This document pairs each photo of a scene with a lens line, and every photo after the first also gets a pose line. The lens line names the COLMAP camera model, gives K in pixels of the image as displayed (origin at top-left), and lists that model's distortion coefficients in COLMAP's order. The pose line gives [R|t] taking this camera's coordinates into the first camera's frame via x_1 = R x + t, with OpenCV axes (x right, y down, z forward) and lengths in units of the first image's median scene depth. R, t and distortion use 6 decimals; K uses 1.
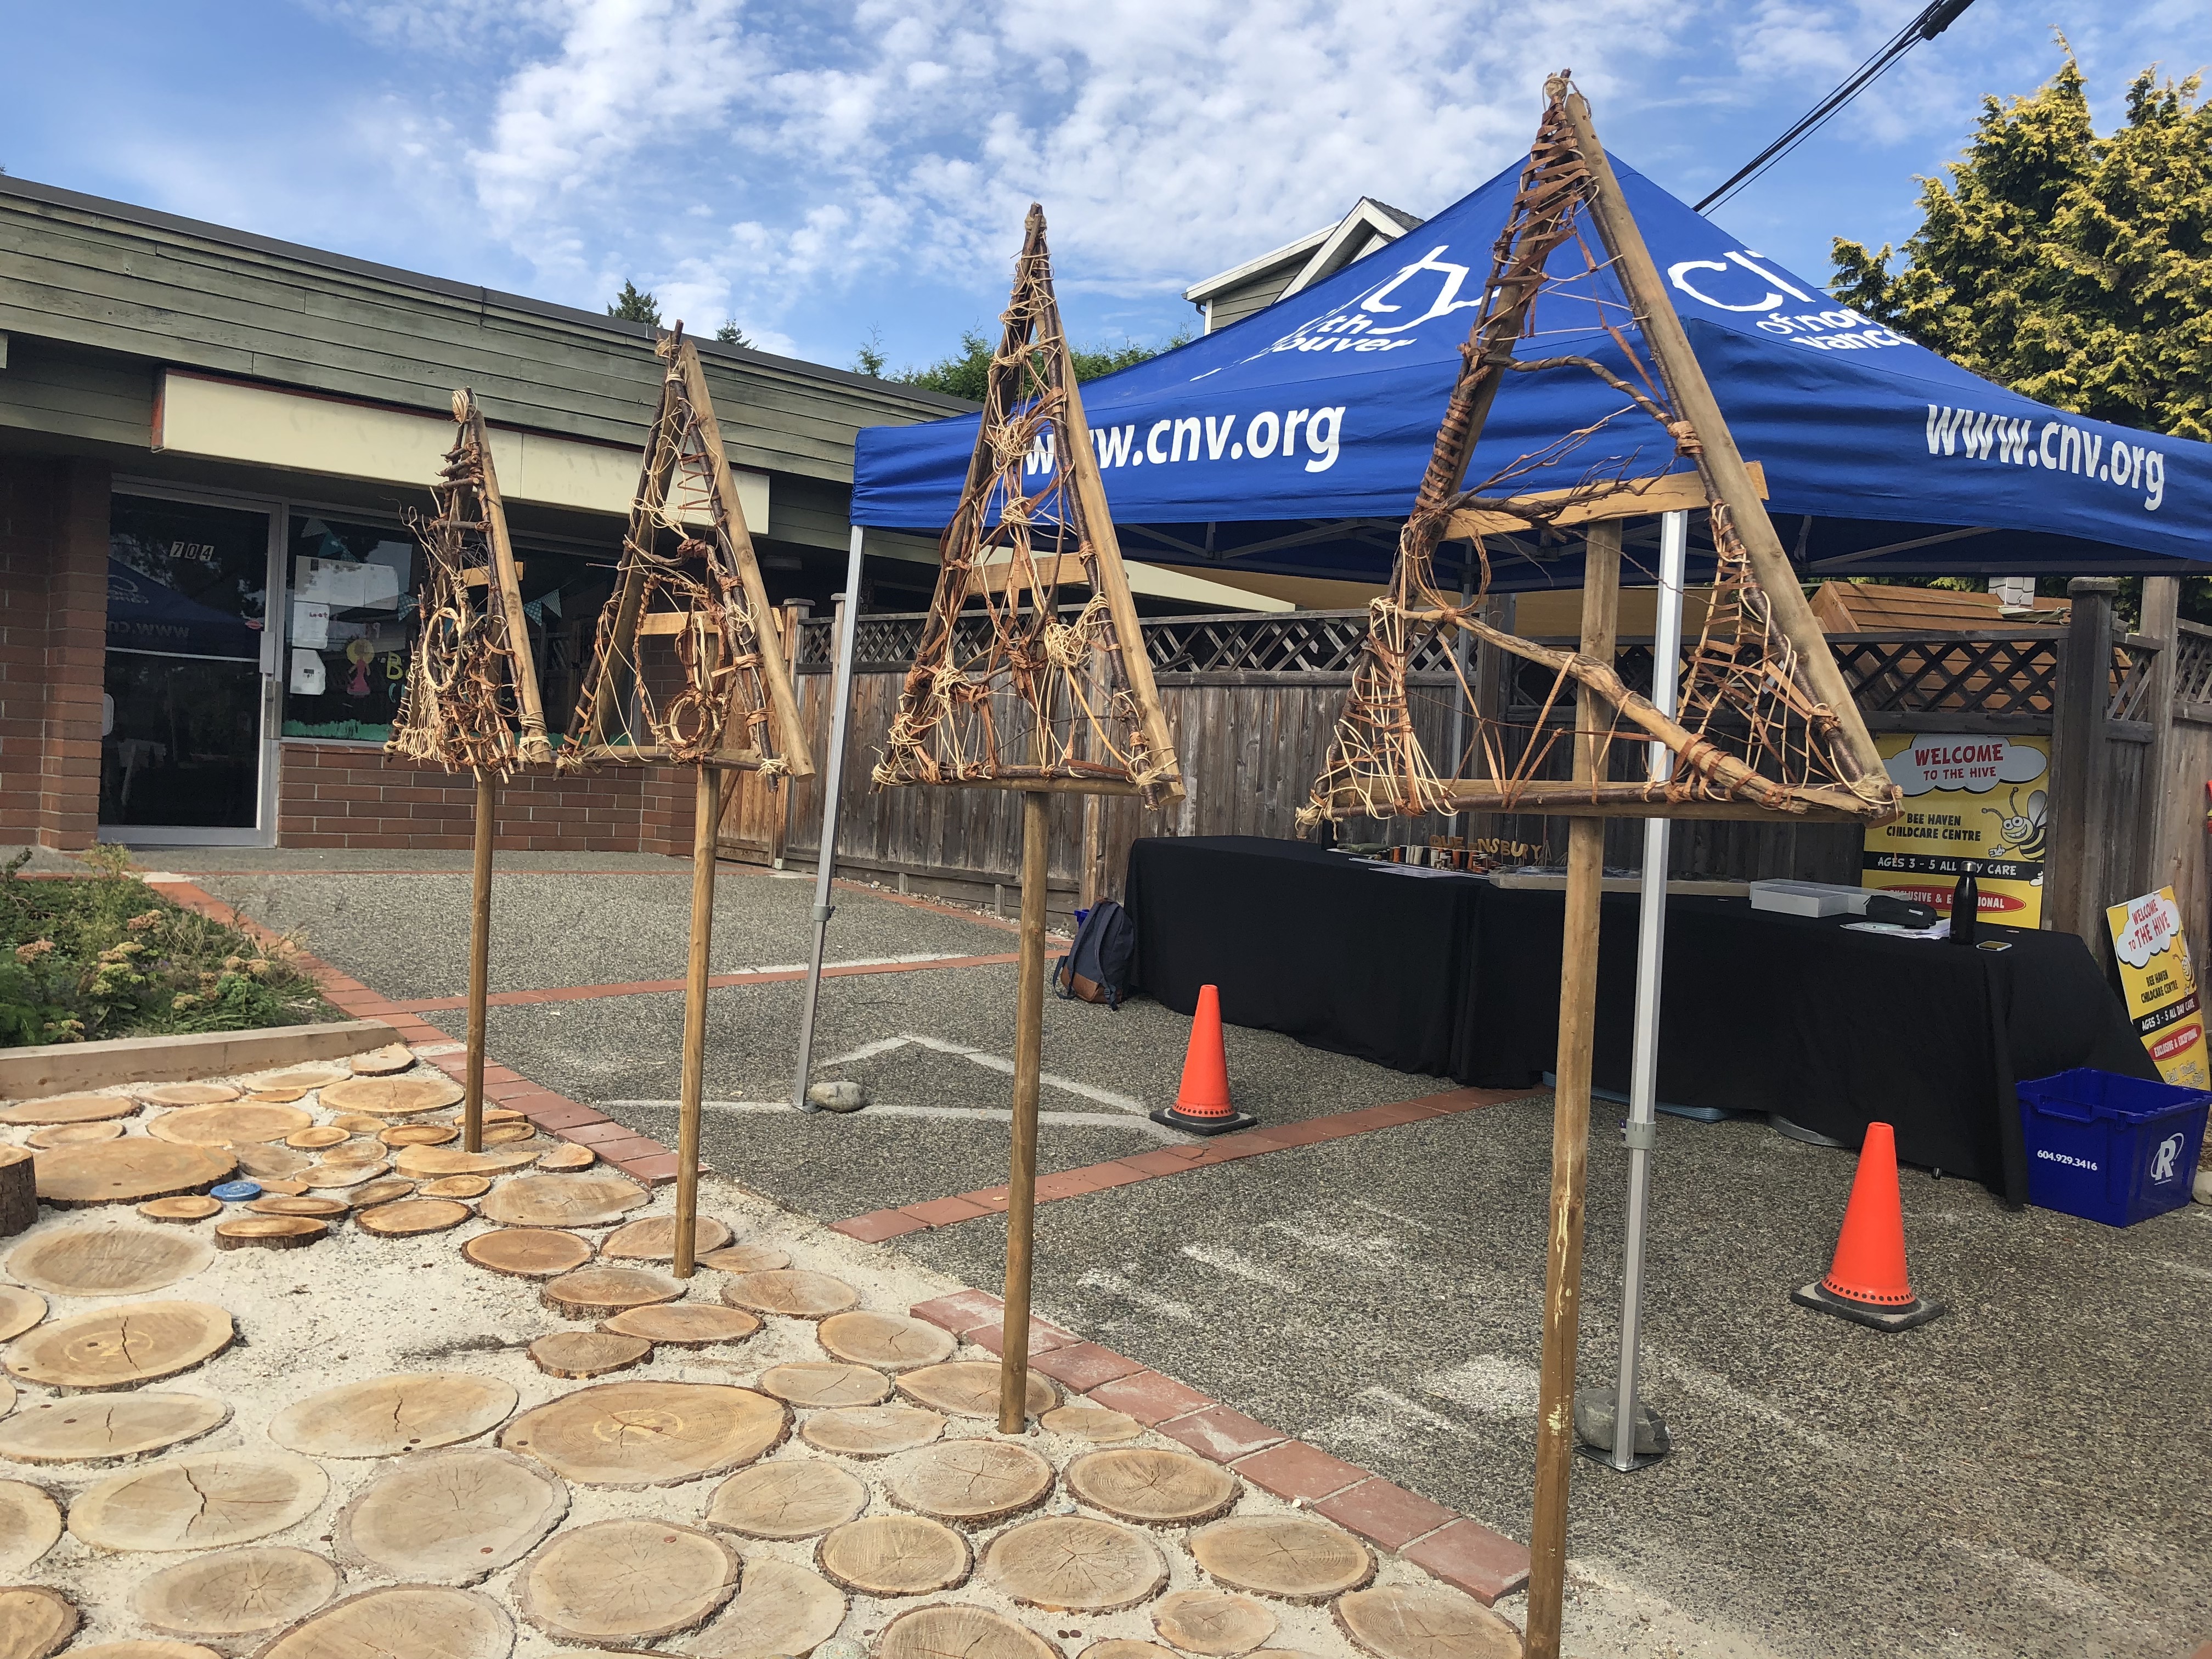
lens RADIAL K [[1813.9, 0, 1106.8], [0, 1813.9, 826.2], [0, 0, 1]] dist [0.005978, 0.001440]
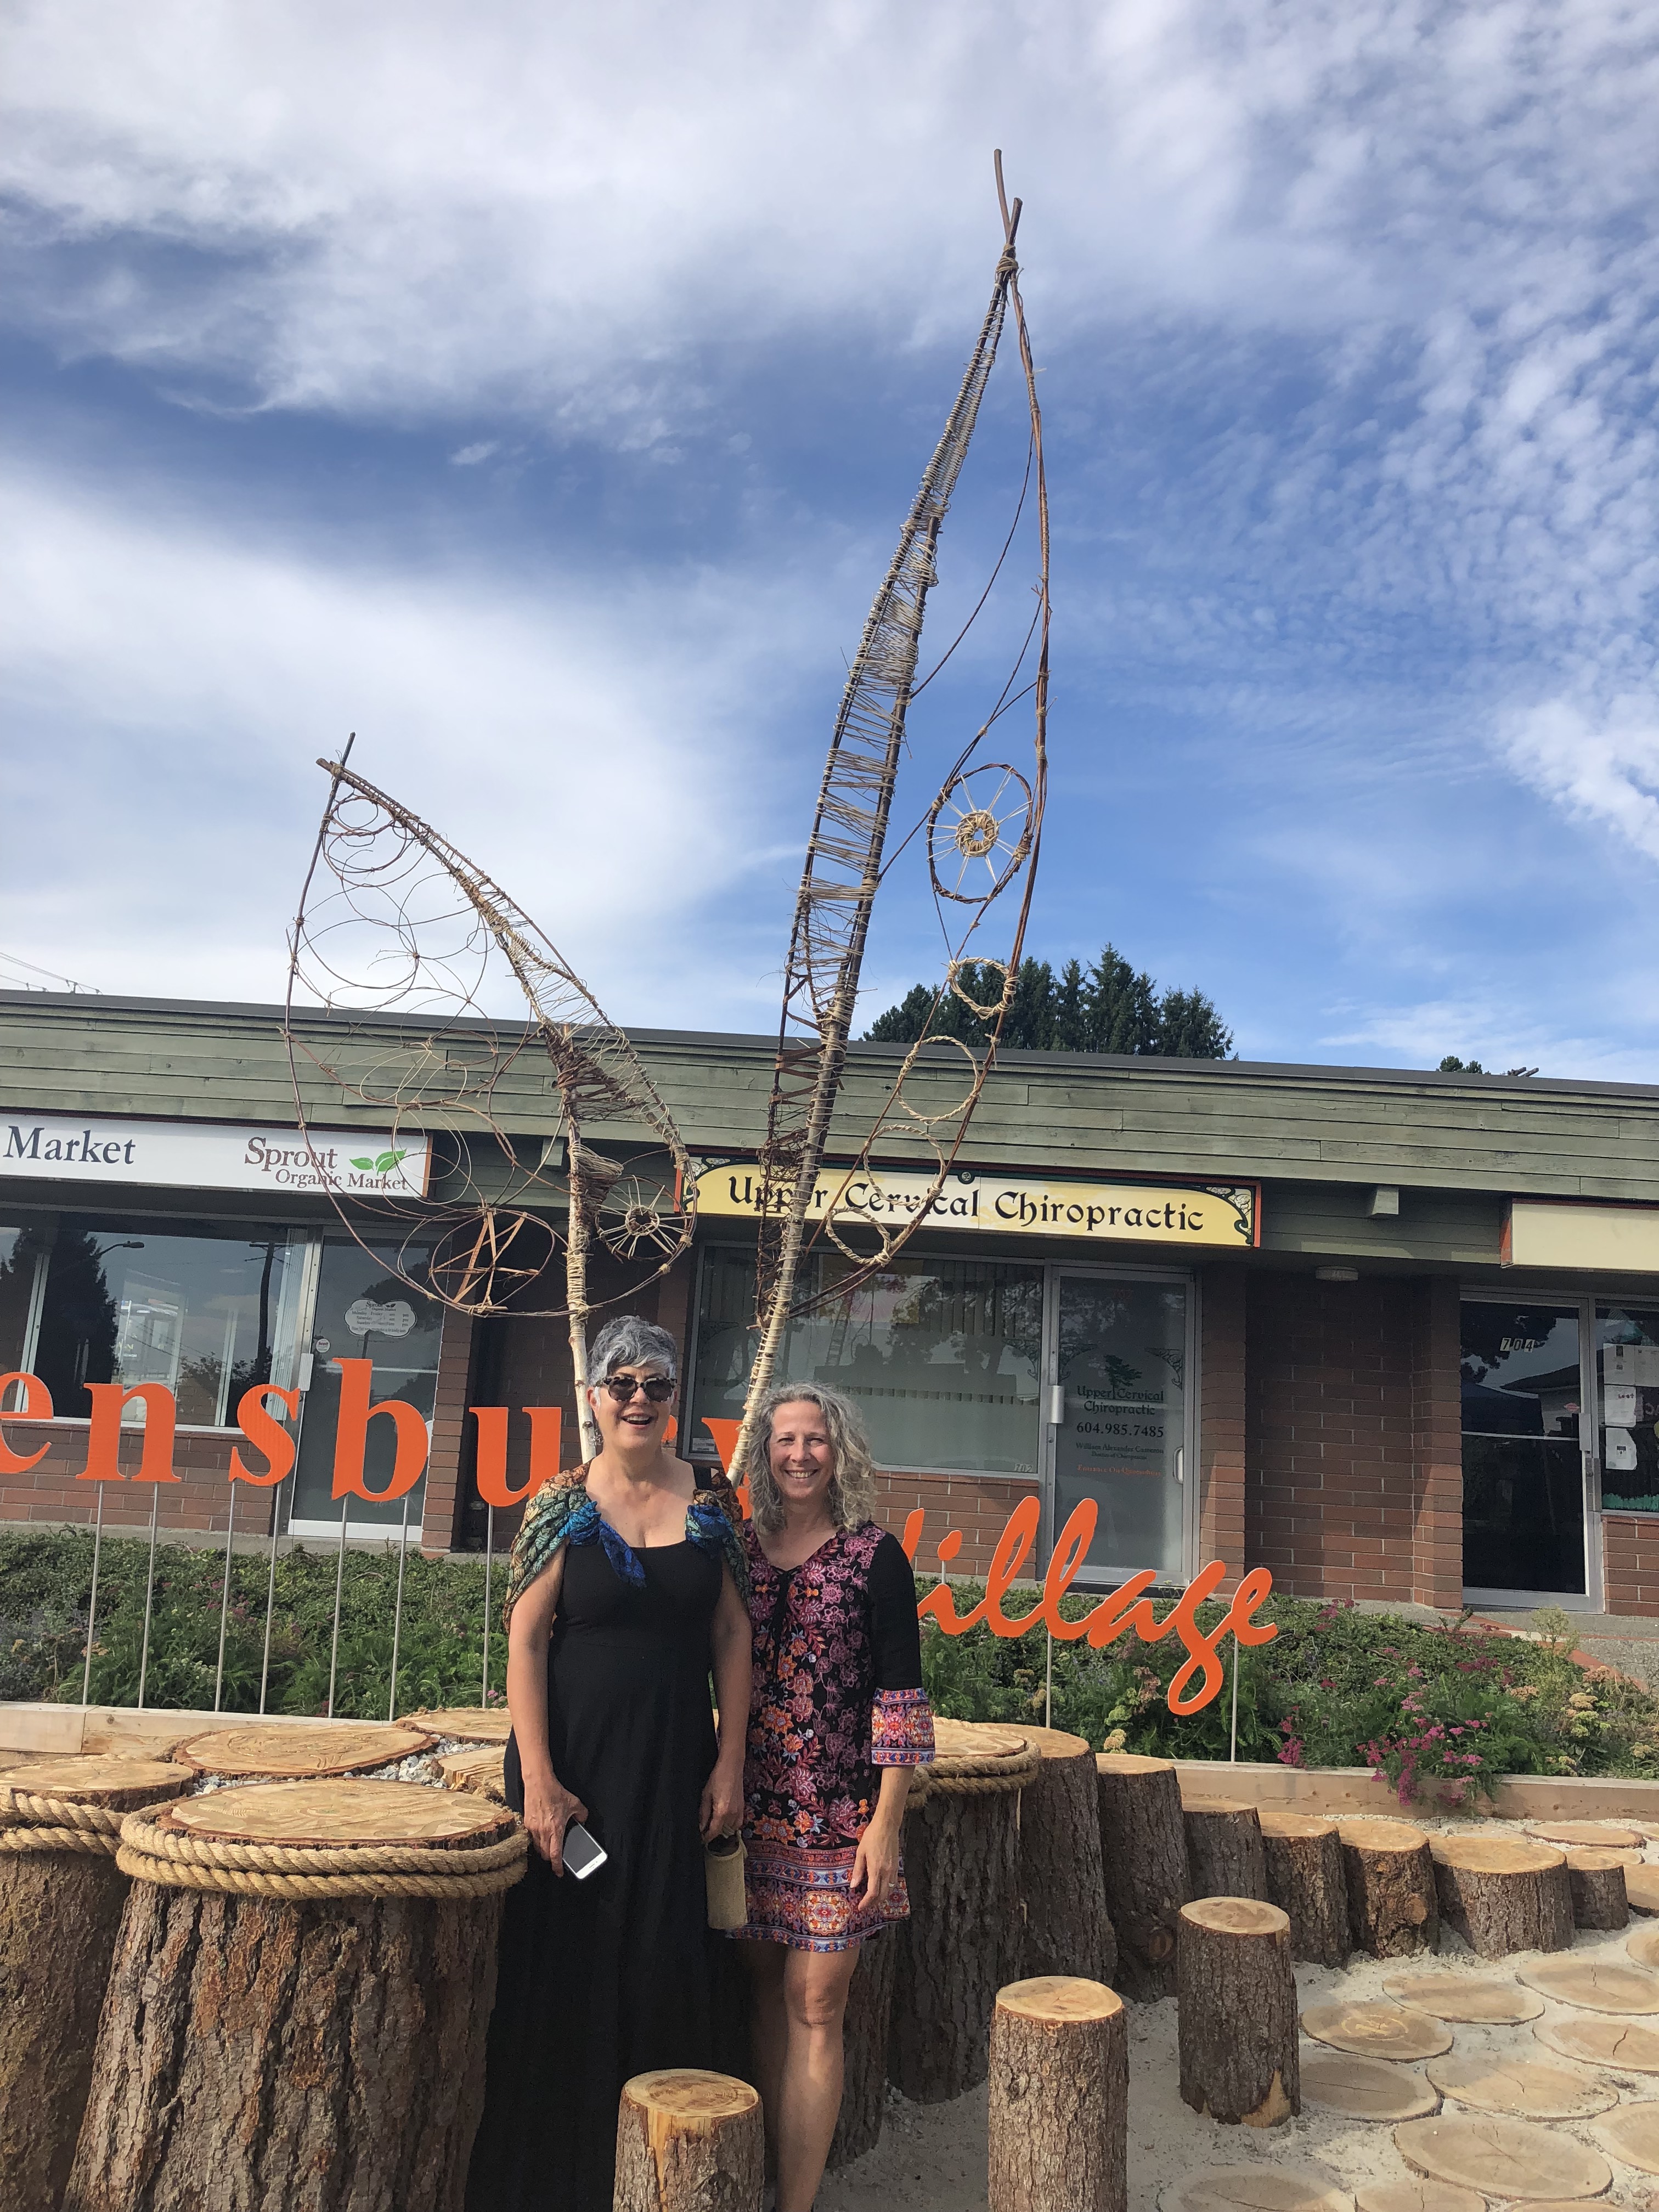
lens RADIAL K [[1813.9, 0, 827.8], [0, 1813.9, 1106.5], [0, 0, 1]] dist [0.005978, 0.001440]
pose [[0.735617, -0.138299, -0.663129, -0.041768], [-0.037477, 0.969129, -0.243690, 0.000050], [0.676360, 0.204115, 0.707725, -0.170810]]
